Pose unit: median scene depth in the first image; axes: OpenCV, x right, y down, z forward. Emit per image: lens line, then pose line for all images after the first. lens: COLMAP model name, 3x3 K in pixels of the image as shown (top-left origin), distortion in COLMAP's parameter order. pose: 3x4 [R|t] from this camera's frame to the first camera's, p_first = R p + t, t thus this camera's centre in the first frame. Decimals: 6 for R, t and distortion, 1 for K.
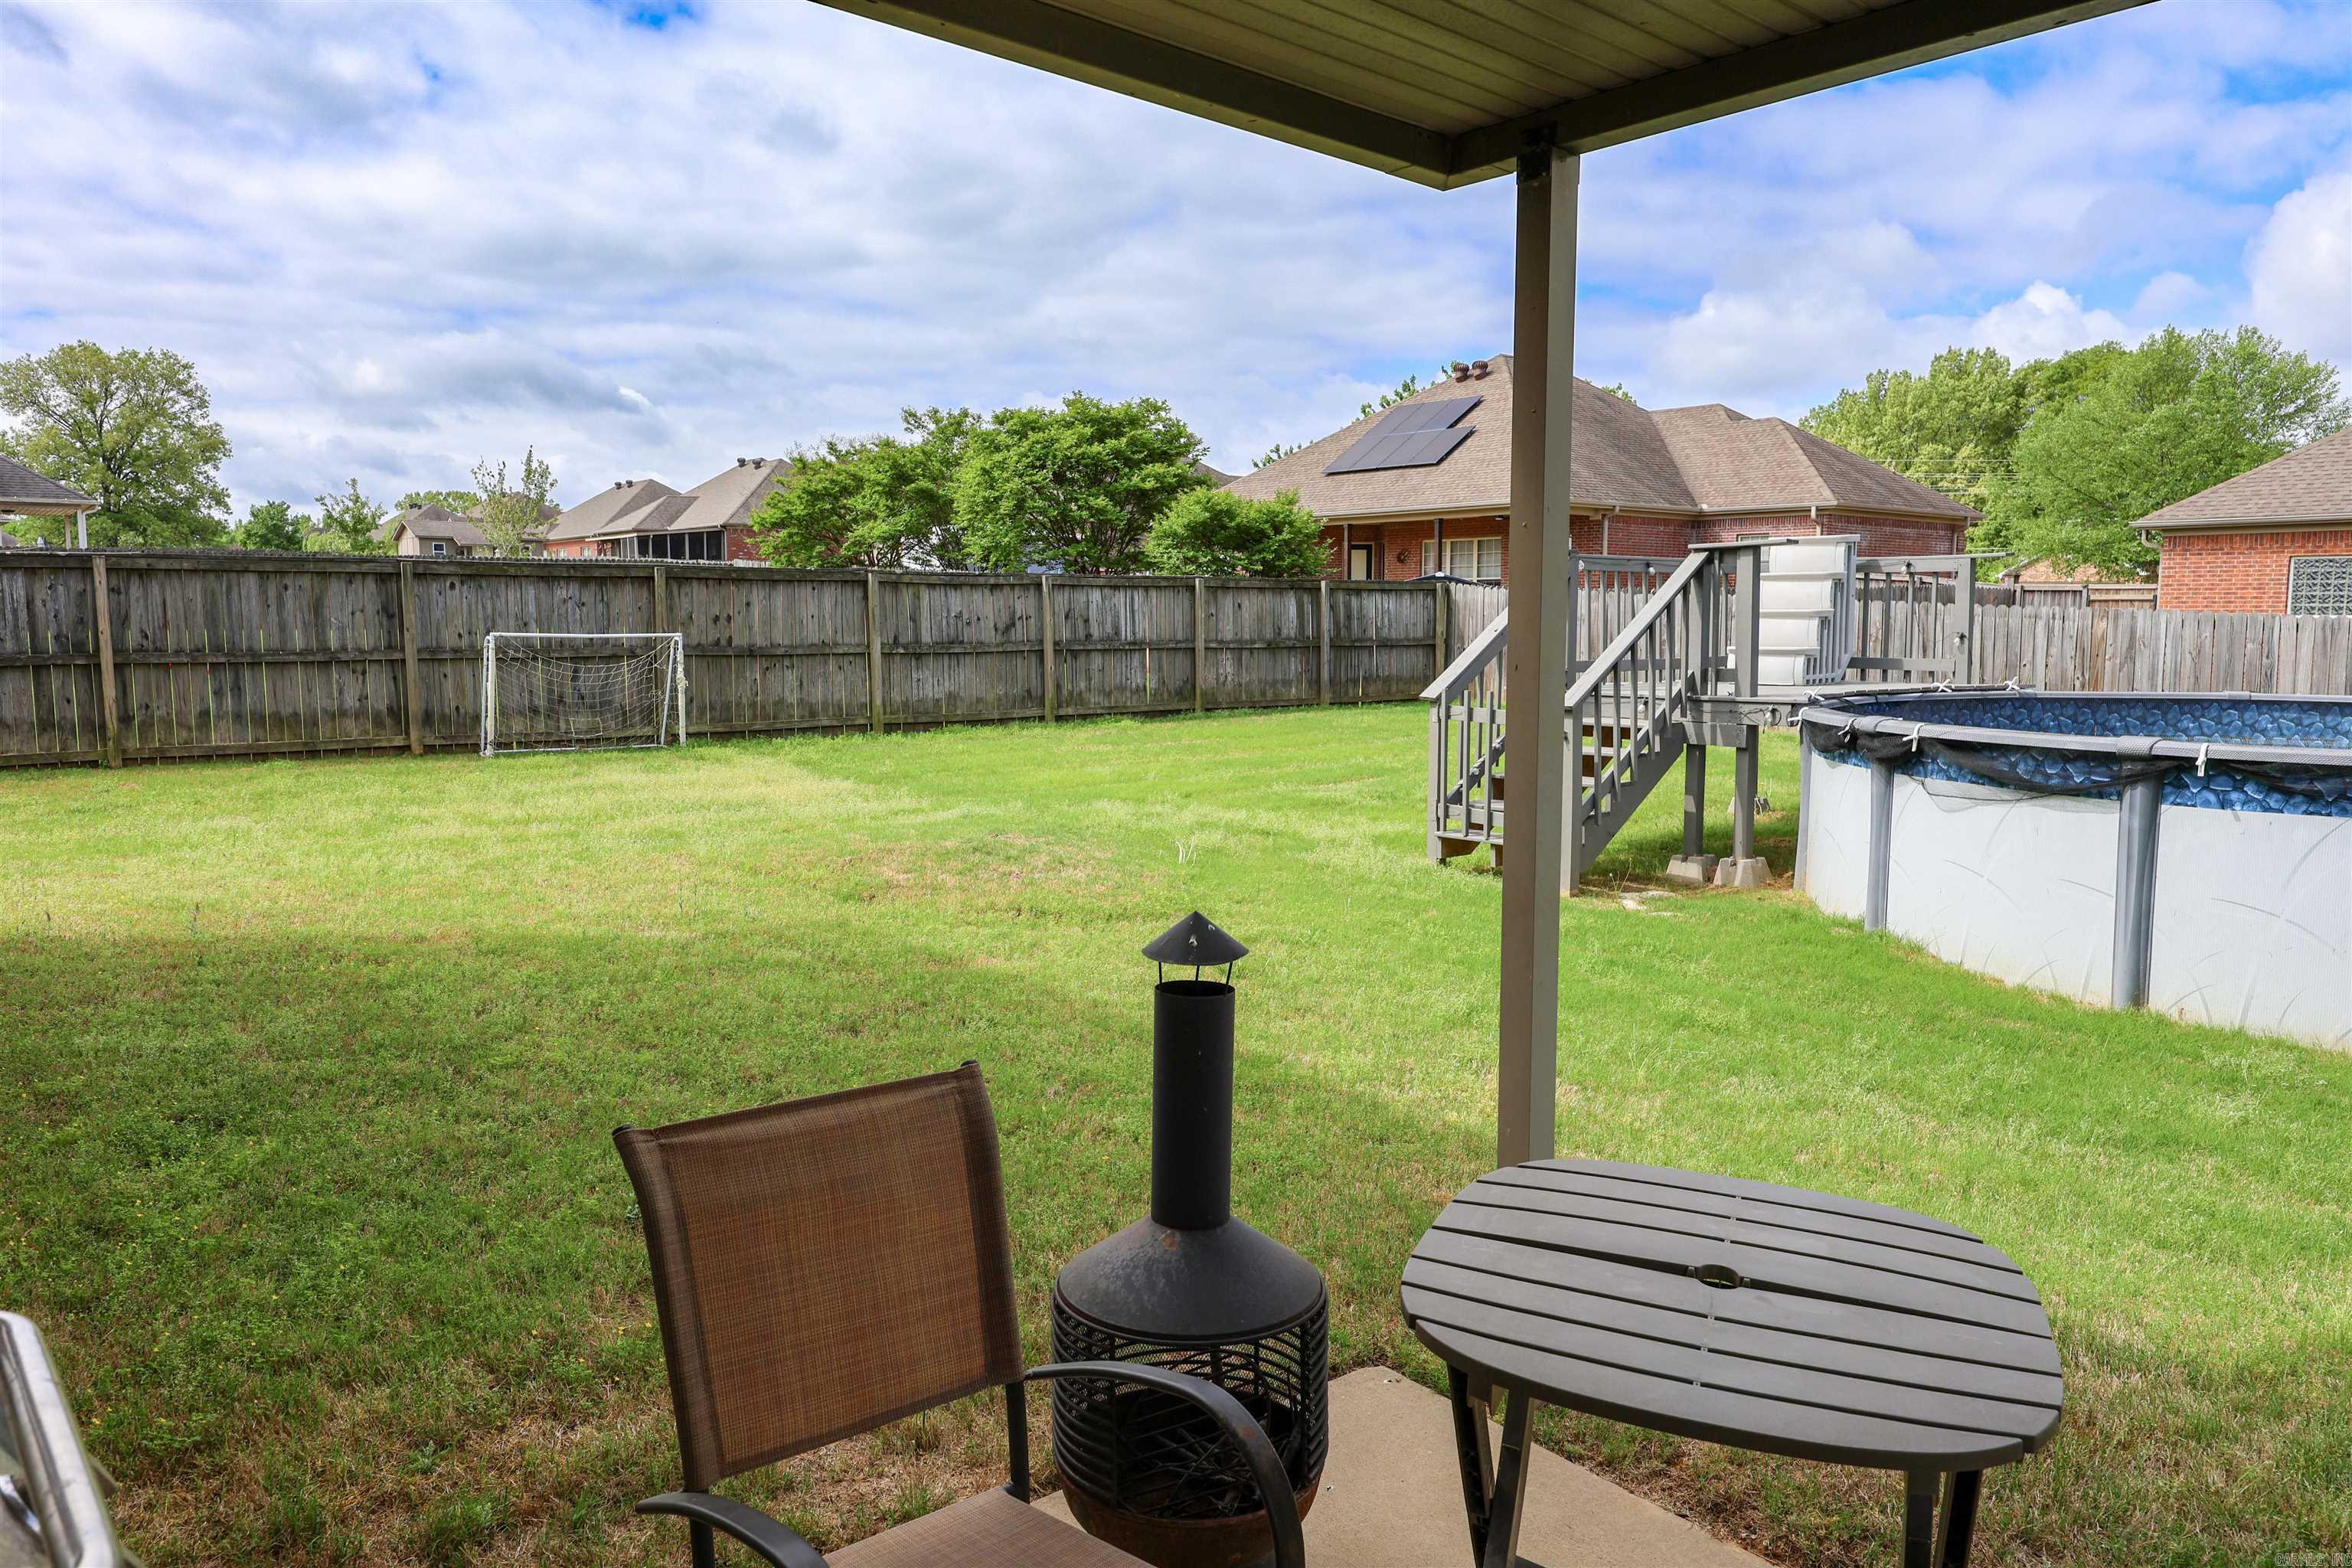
lens RADIAL K [[1583.7, 0, 1181.8], [0, 1583.7, 783.1], [0, 0, 1]] dist [0.000738, -0.000493]
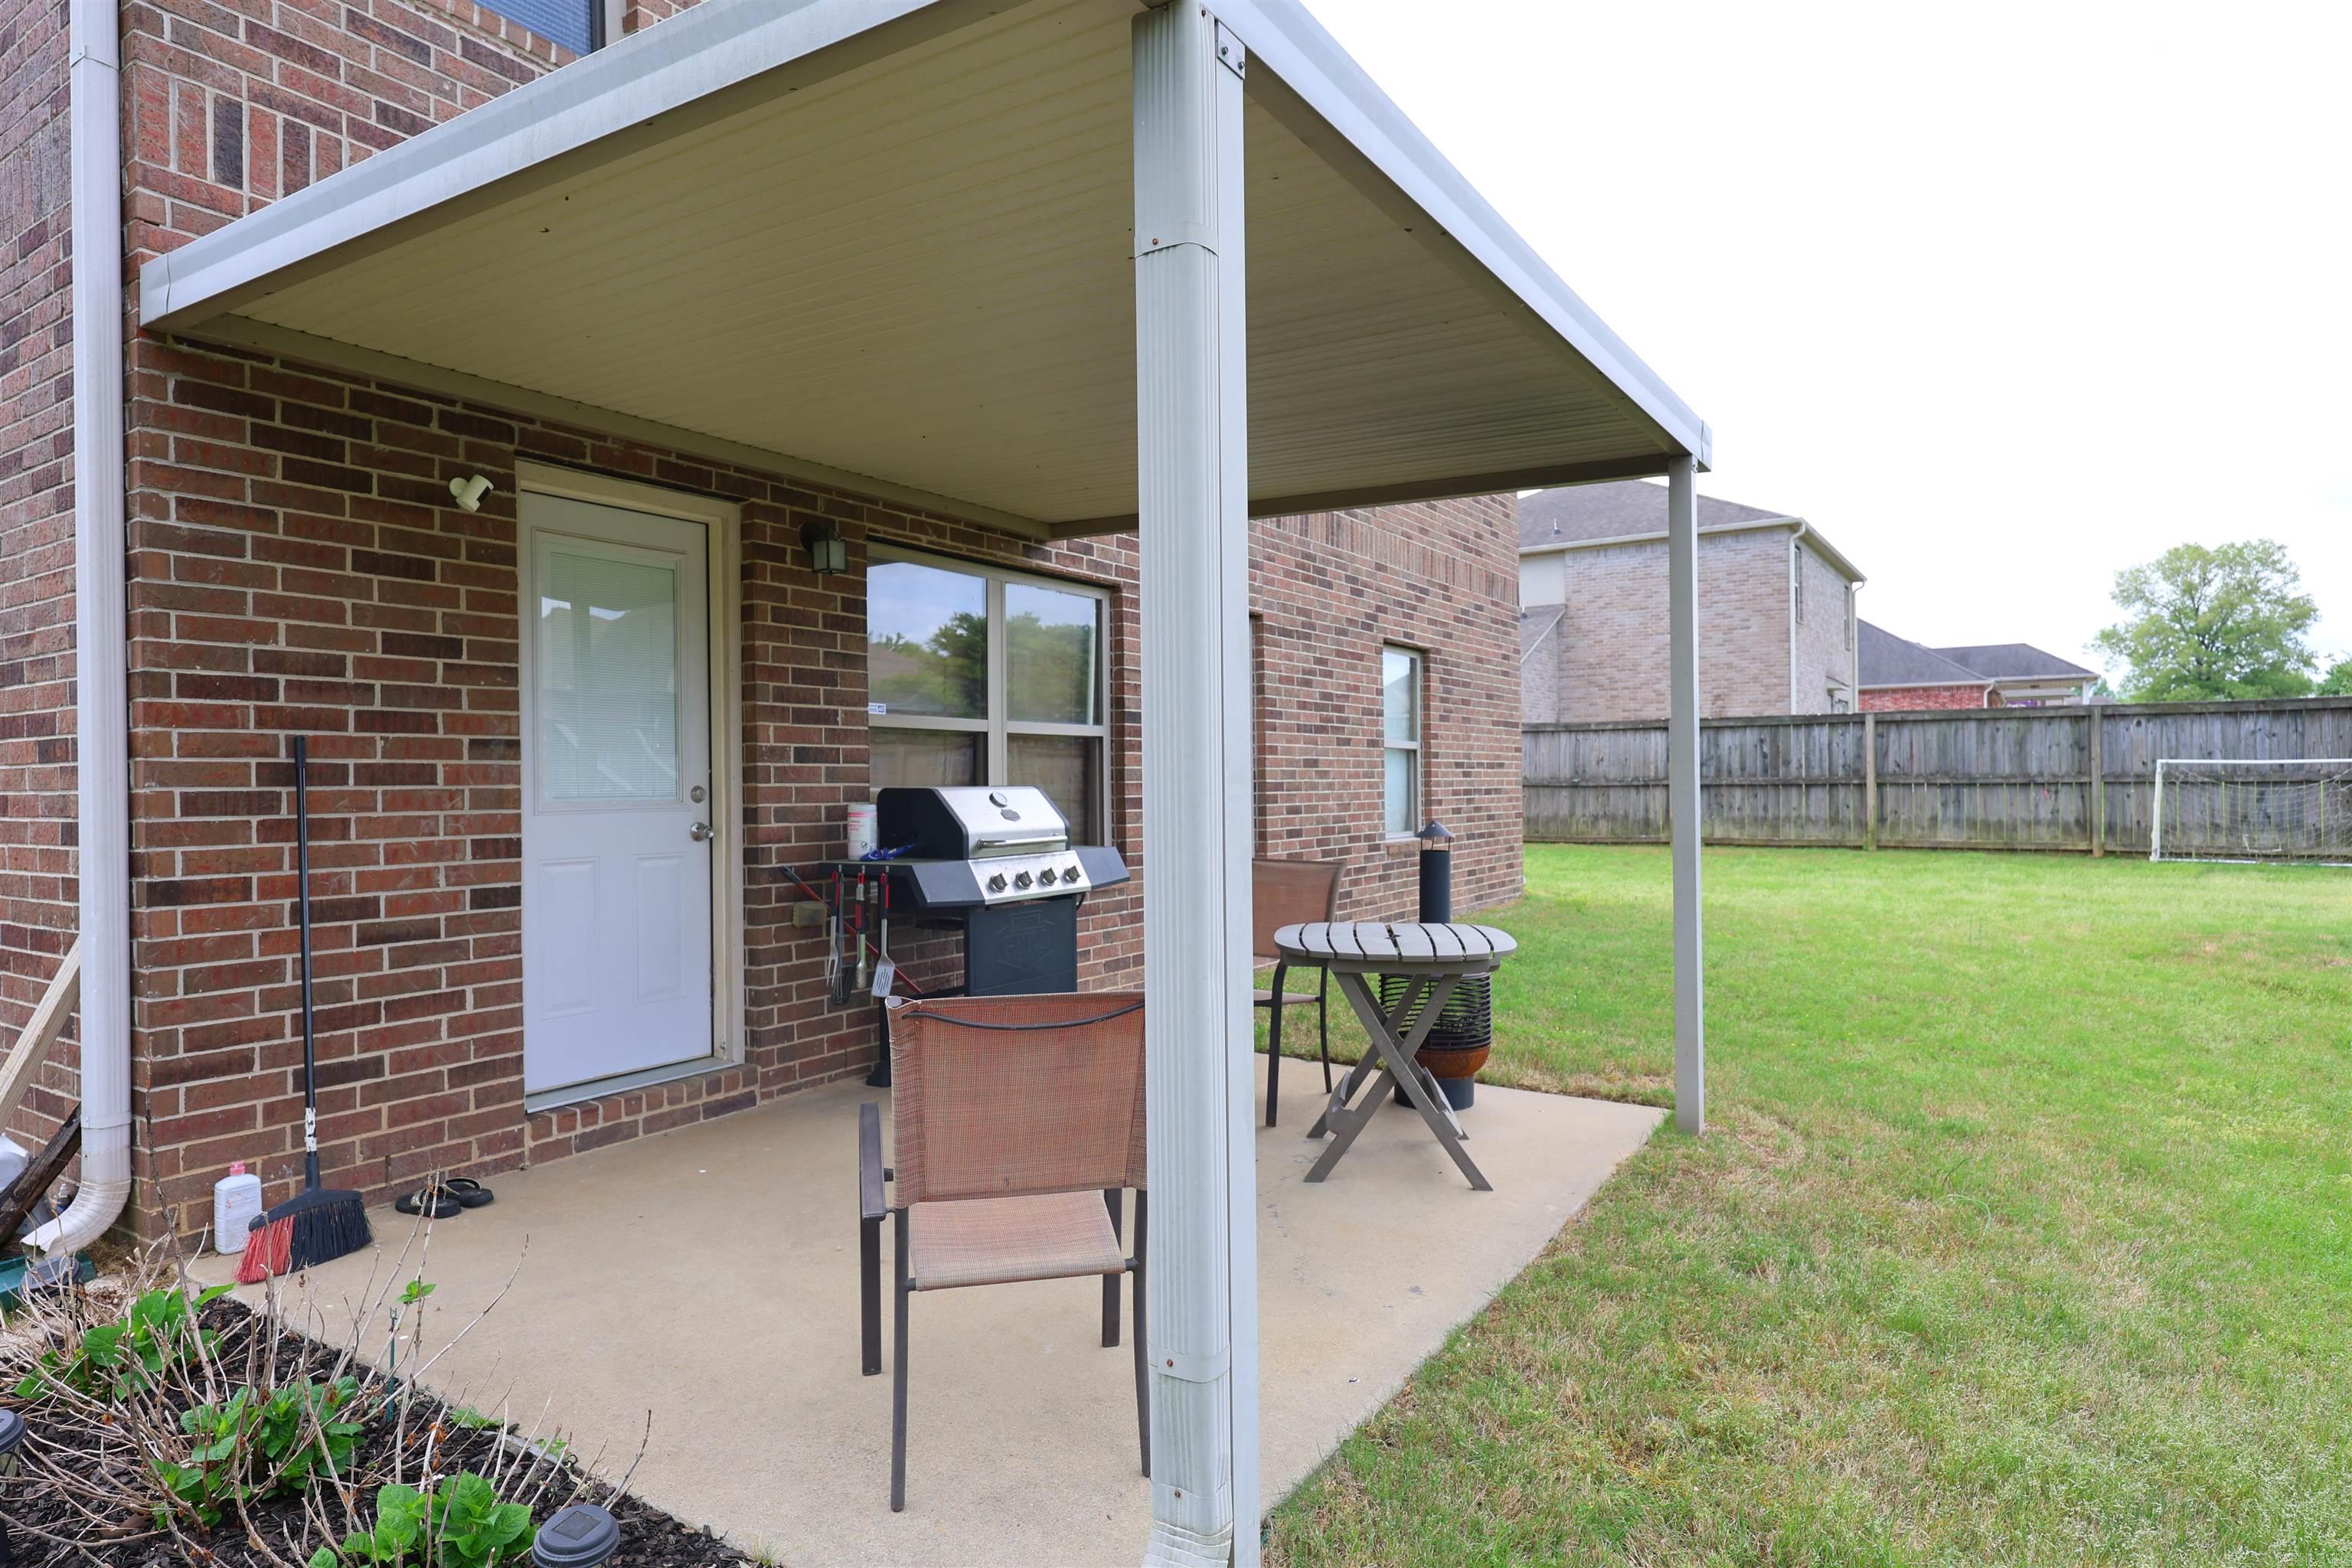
lens RADIAL K [[1305.3, 0, 1186.0], [0, 1305.3, 778.4], [0, 0, 1]] dist [0.000074, 0.001021]
pose [[0.281026, -0.003442, -0.959694, 0.313448], [-0.091631, 0.995329, -0.030402, 0.017534], [0.955316, 0.096481, 0.279398, 0.009783]]
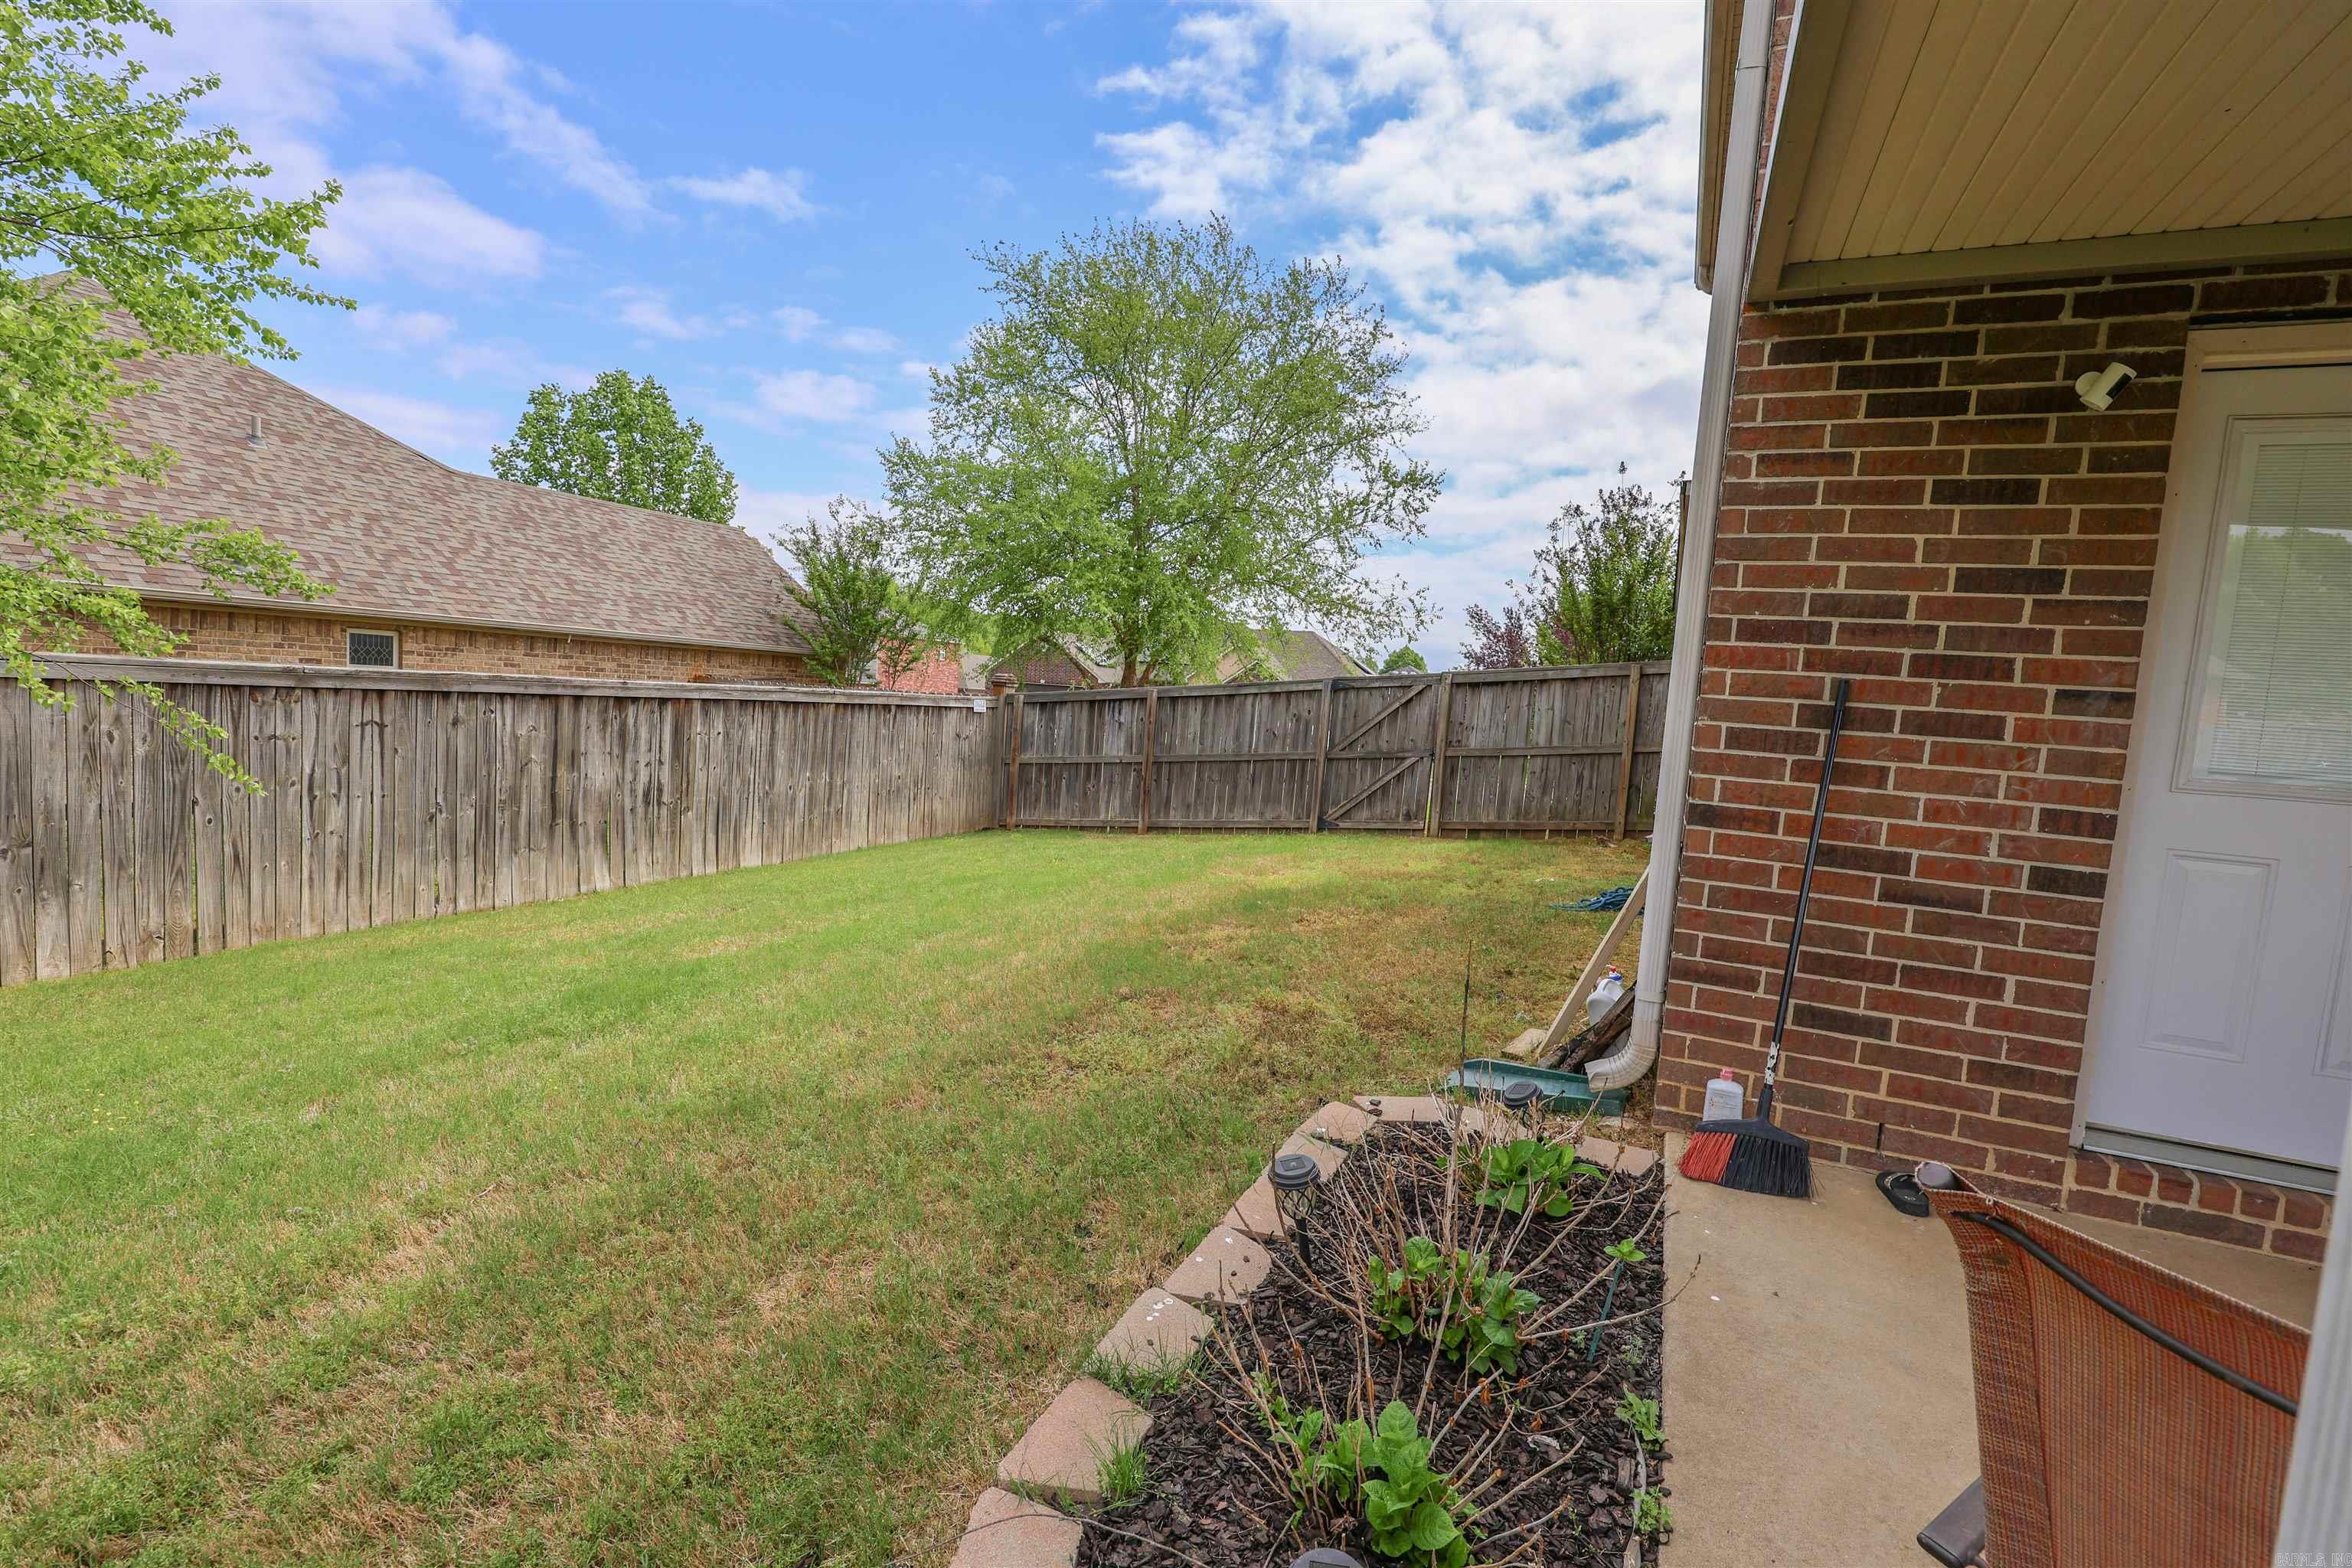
lens RADIAL K [[1095.4, 0, 1166.8], [0, 1095.4, 789.0], [0, 0, 1]] dist [-0.000762, -0.000521]
pose [[-0.907235, -0.021036, -0.420098, 0.243454], [-0.110027, 0.975843, 0.188747, 0.013418], [0.405979, 0.217460, -0.887633, 0.046940]]
